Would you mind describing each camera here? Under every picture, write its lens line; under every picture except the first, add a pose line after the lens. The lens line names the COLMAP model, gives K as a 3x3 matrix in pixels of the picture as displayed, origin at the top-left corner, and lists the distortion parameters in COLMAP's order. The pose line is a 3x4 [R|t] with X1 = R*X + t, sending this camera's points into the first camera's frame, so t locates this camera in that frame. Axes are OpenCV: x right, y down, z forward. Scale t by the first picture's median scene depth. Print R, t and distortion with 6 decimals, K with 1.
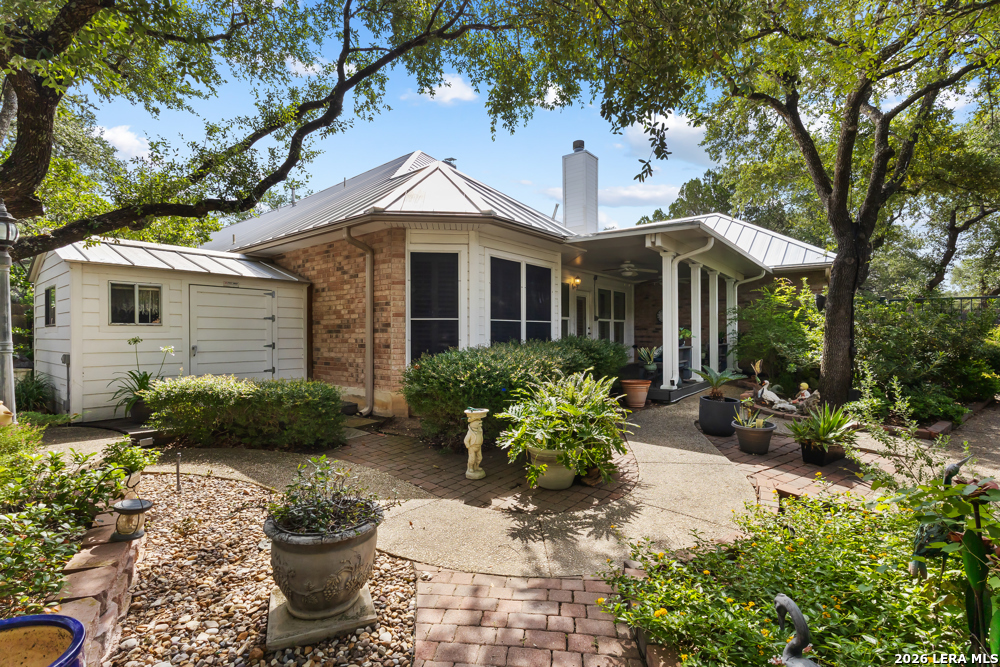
lens RADIAL K [[460.4, 0, 494.7], [0, 460.4, 331.1], [0, 0, 1]] dist [0.004939, -0.000075]
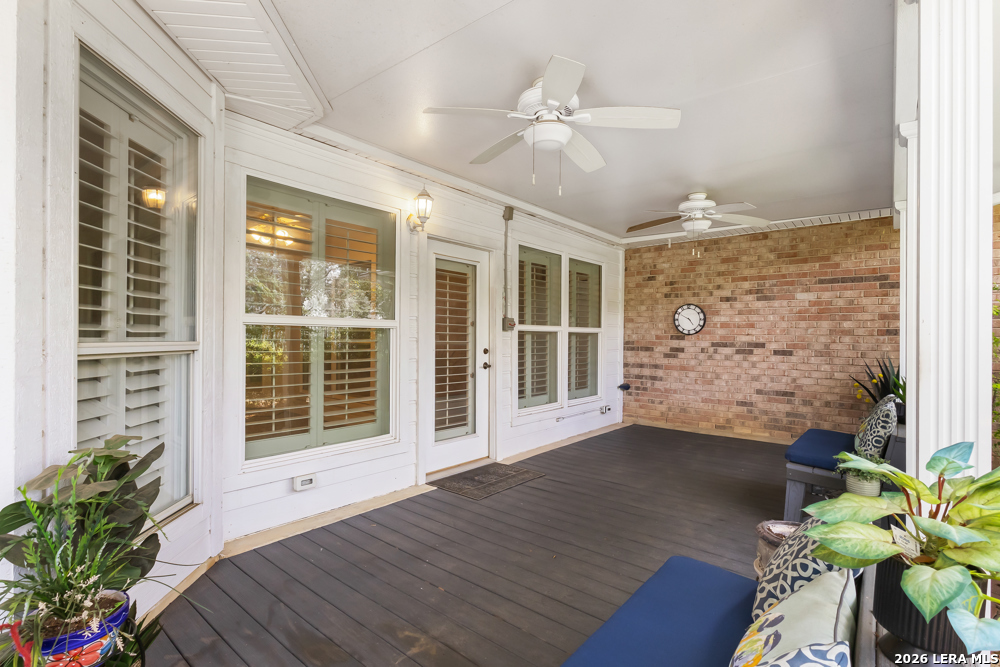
lens RADIAL K [[460.4, 0, 507.3], [0, 460.4, 335.3], [0, 0, 1]] dist [0.004939, -0.000075]
pose [[0.999871, 0.009856, -0.012693, 0.371873], [-0.009786, 0.999937, 0.005569, -0.034210], [0.012747, -0.005444, 0.999904, 1.048222]]
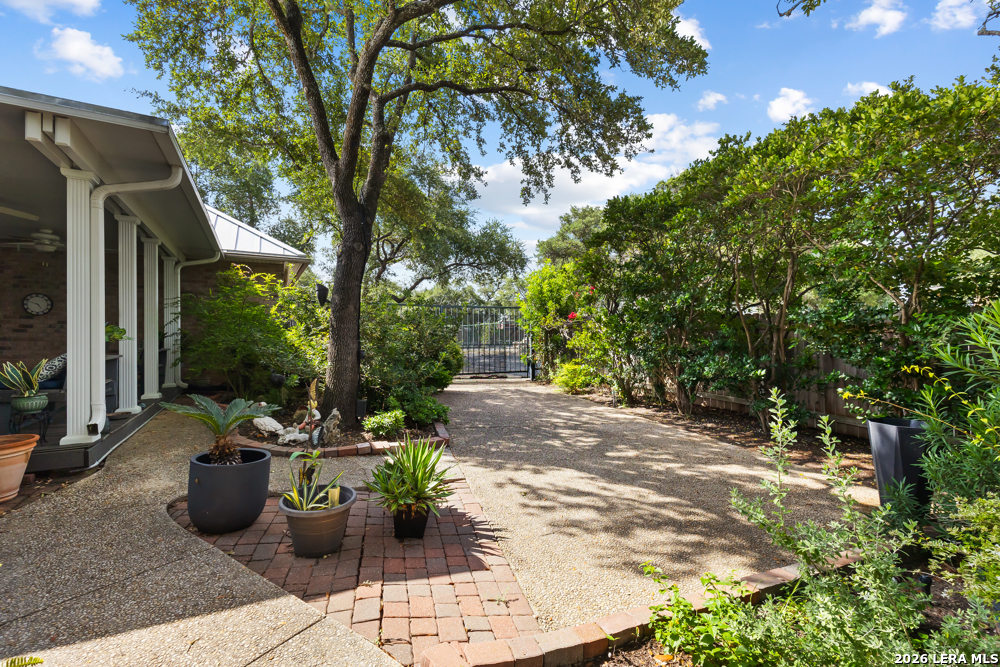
lens RADIAL K [[460.4, 0, 504.1], [0, 460.4, 334.6], [0, 0, 1]] dist [0.004939, -0.000075]
pose [[0.393650, 0.005903, 0.919241, 0.094257], [-0.008619, 0.999959, -0.002731, 0.005550], [-0.919220, -0.006848, 0.393685, 0.377187]]
